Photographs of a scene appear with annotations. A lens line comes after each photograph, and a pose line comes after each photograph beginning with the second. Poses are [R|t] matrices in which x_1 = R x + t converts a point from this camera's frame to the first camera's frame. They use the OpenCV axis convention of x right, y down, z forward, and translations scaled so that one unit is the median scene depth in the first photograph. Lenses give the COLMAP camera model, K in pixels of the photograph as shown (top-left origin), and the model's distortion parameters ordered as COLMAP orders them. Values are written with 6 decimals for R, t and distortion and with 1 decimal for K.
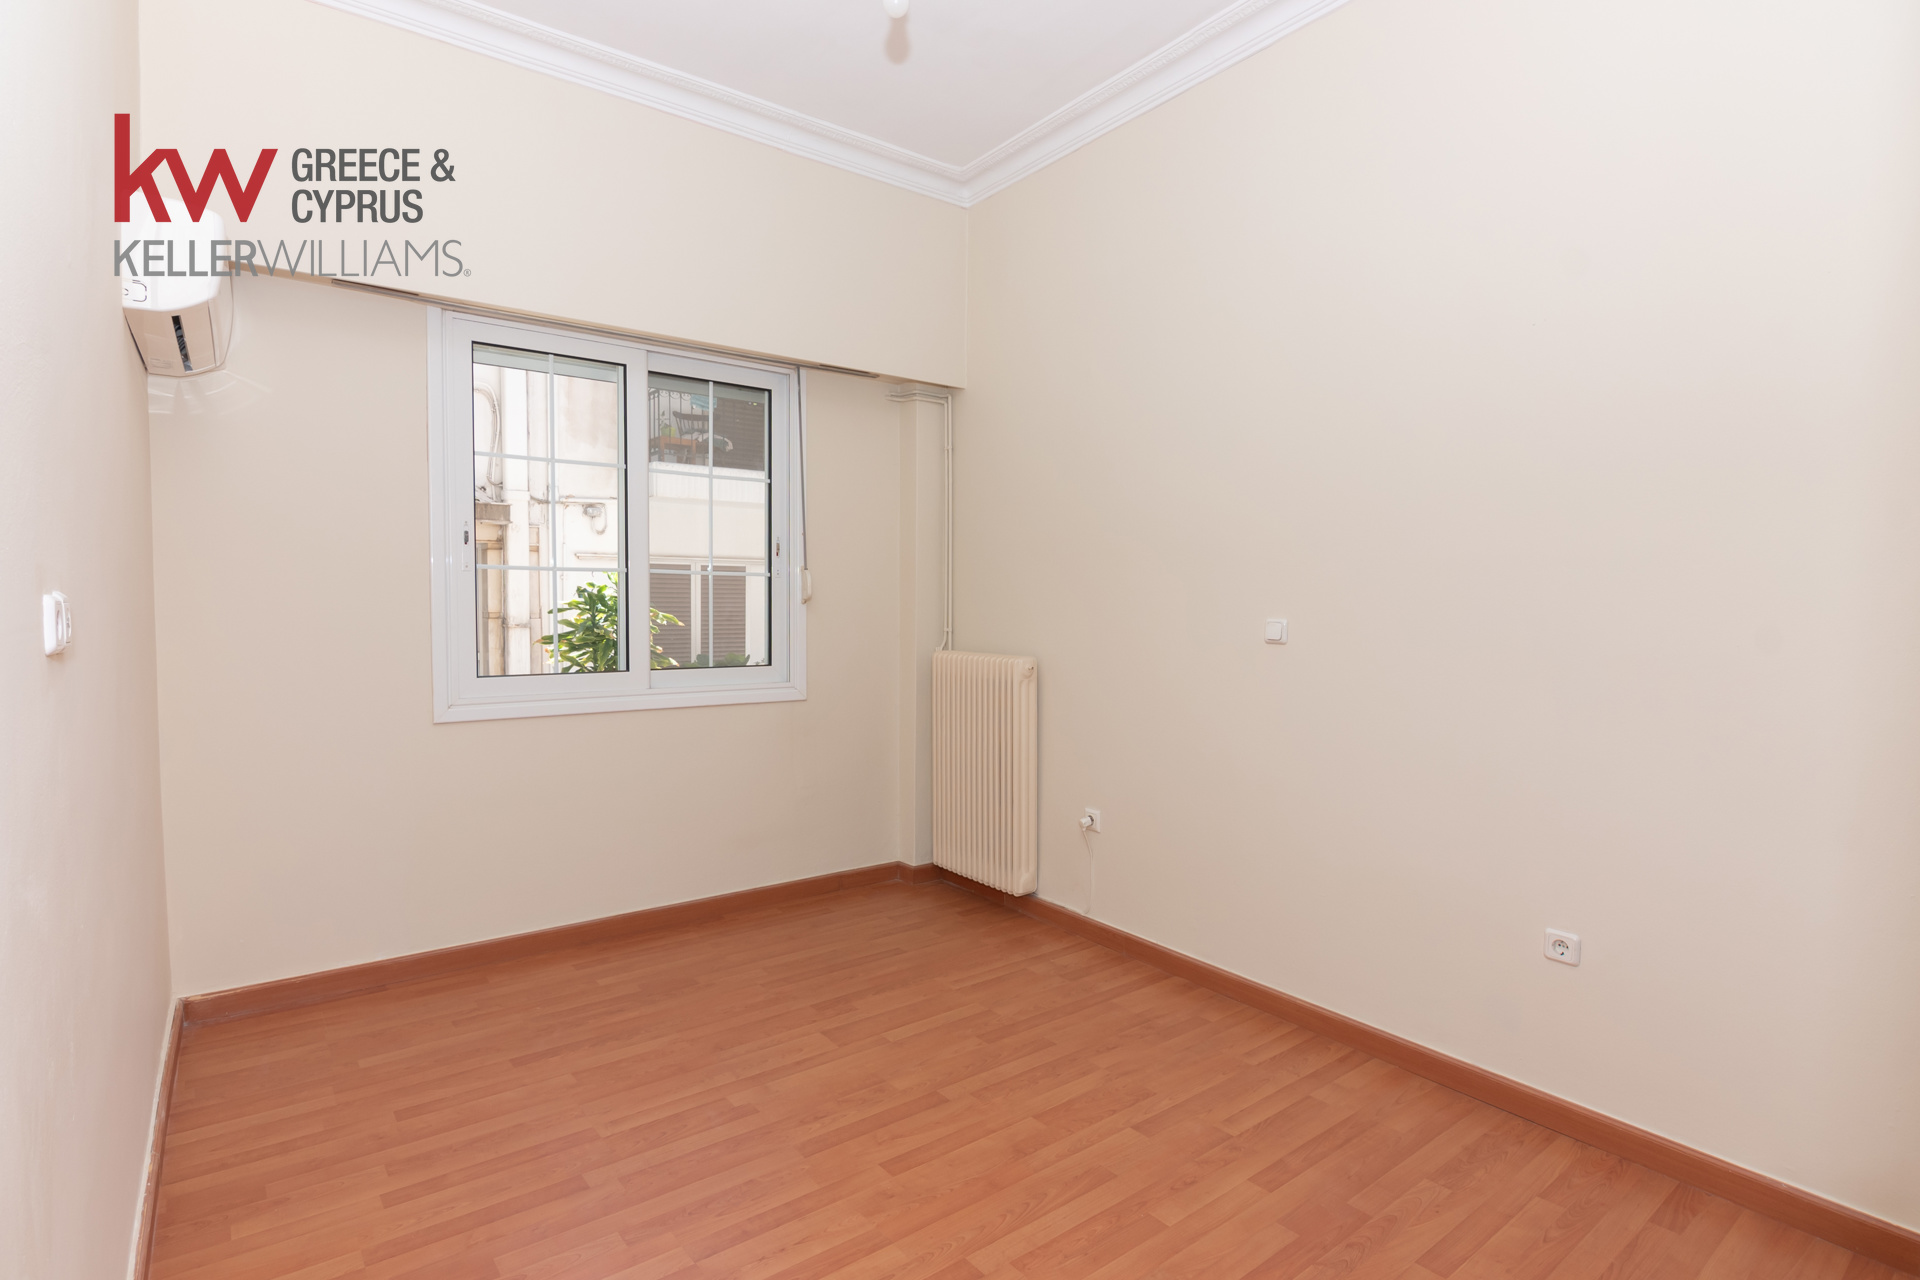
lens RADIAL K [[959.3, 0, 934.2], [0, 959.3, 643.0], [0, 0, 1]] dist [-0.003767, -0.011976]
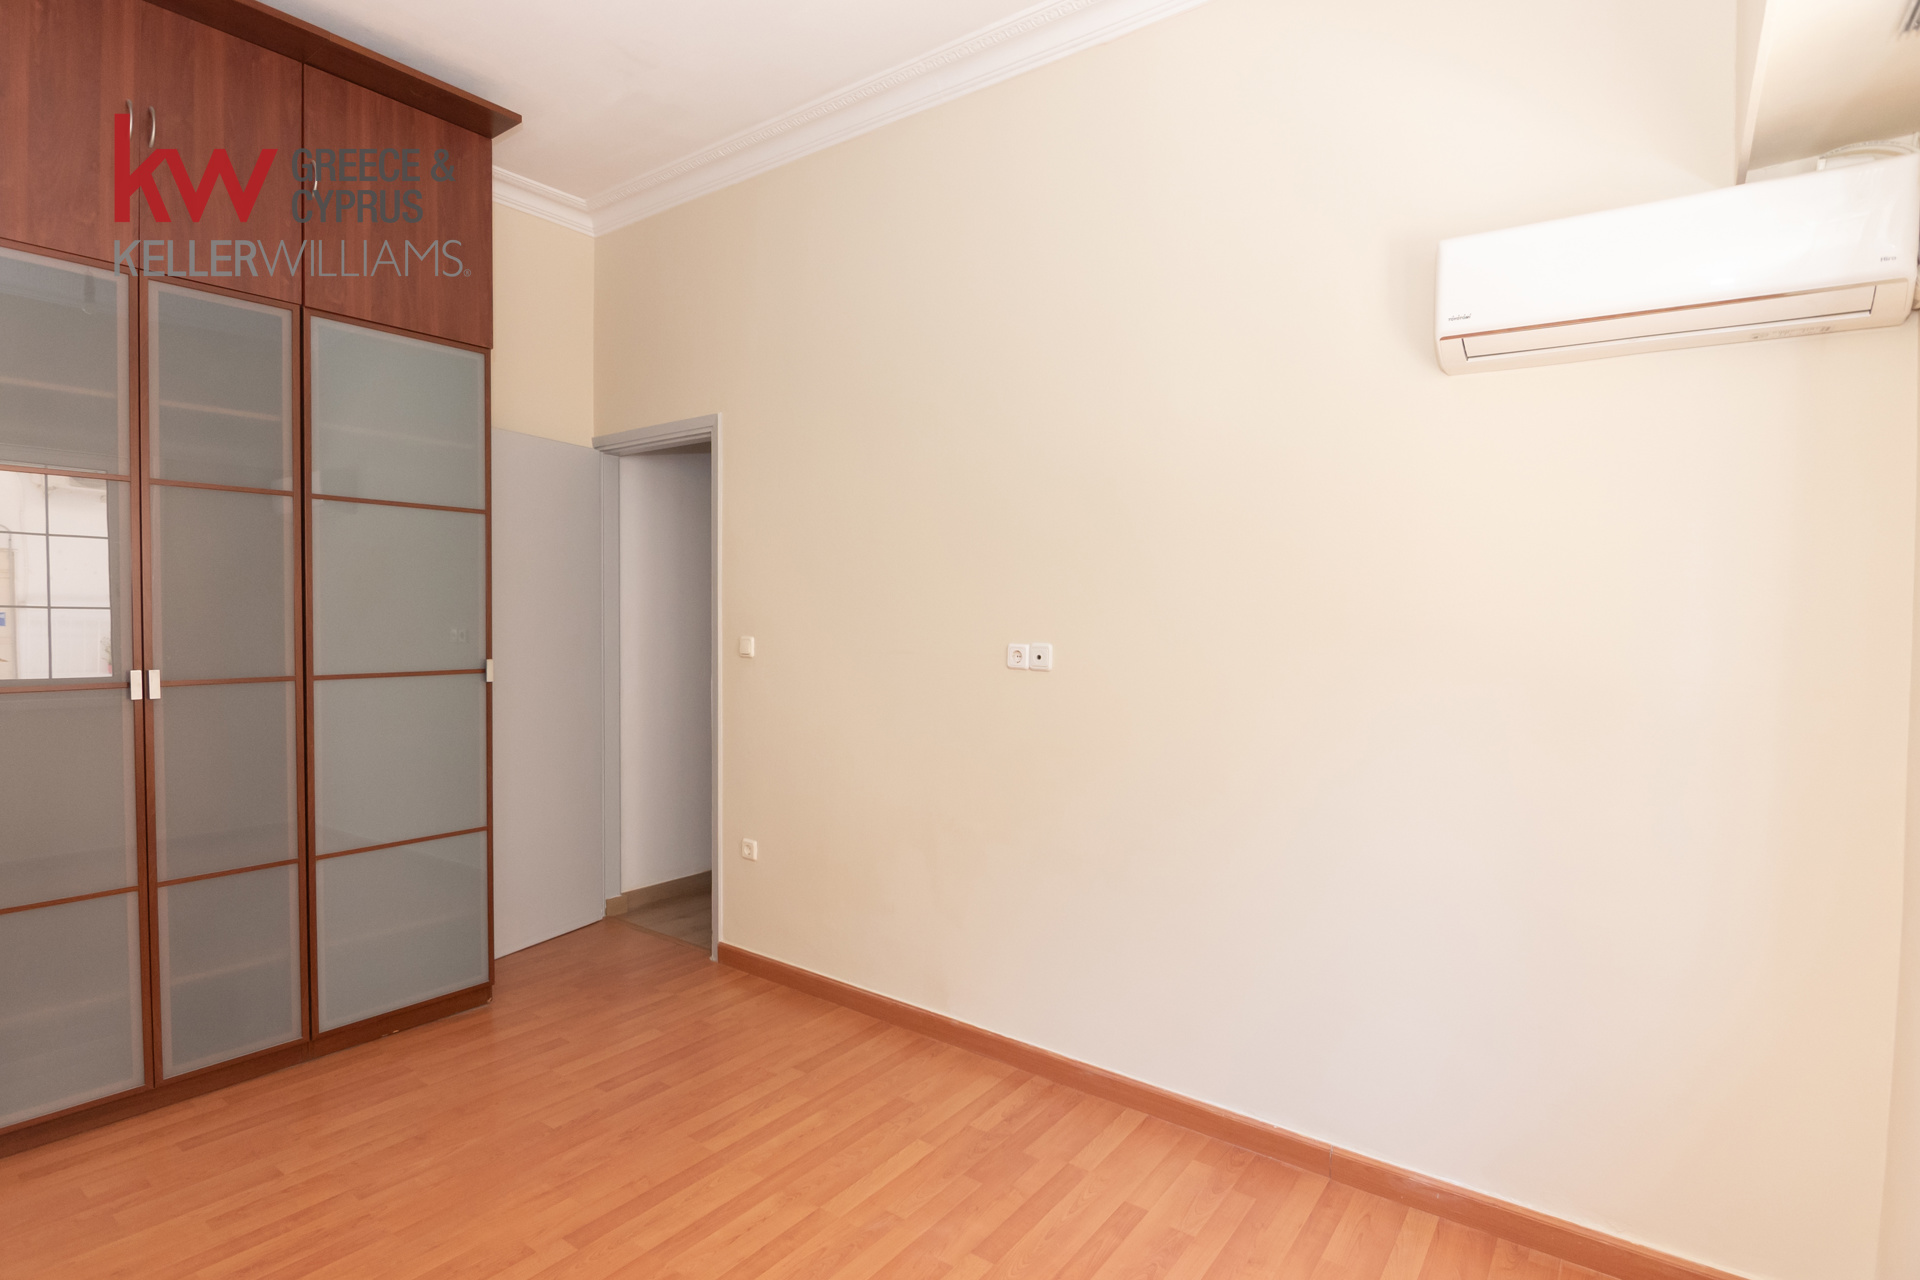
lens RADIAL K [[959.3, 0, 934.2], [0, 959.3, 643.0], [0, 0, 1]] dist [-0.003767, -0.011976]
pose [[-0.962728, -0.009287, -0.270313, -0.049770], [-0.029098, 0.997166, 0.069375, -0.116679], [0.268903, 0.074655, -0.960270, 1.794489]]
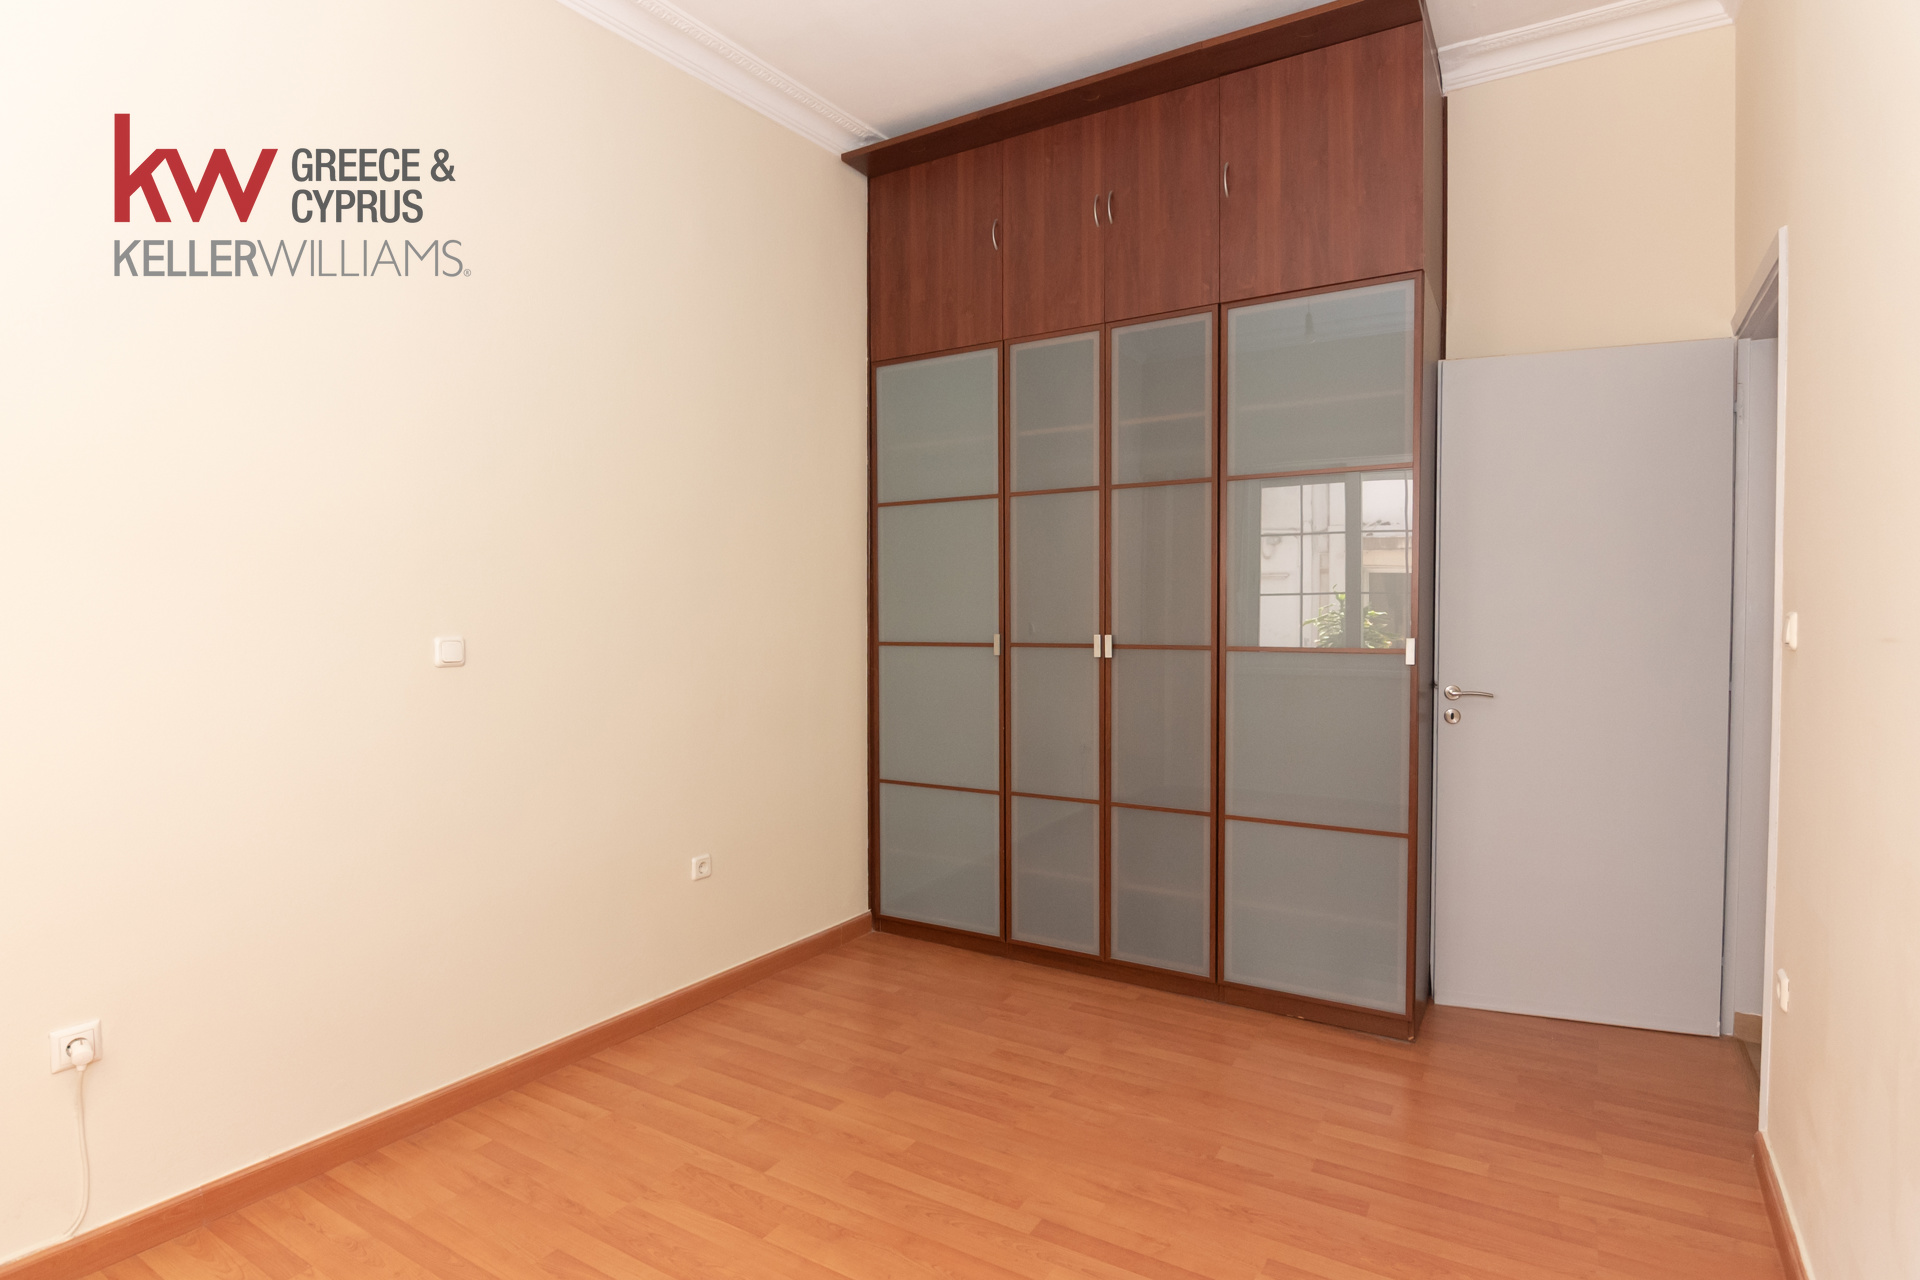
lens RADIAL K [[992.4, 0, 928.3], [0, 992.4, 642.1], [0, 0, 1]] dist [-0.000748, -0.014487]
pose [[-0.346048, -0.038677, 0.937419, -0.793998], [0.045670, 0.997271, 0.058006, -0.067634], [-0.937105, 0.062885, -0.343337, 1.226486]]
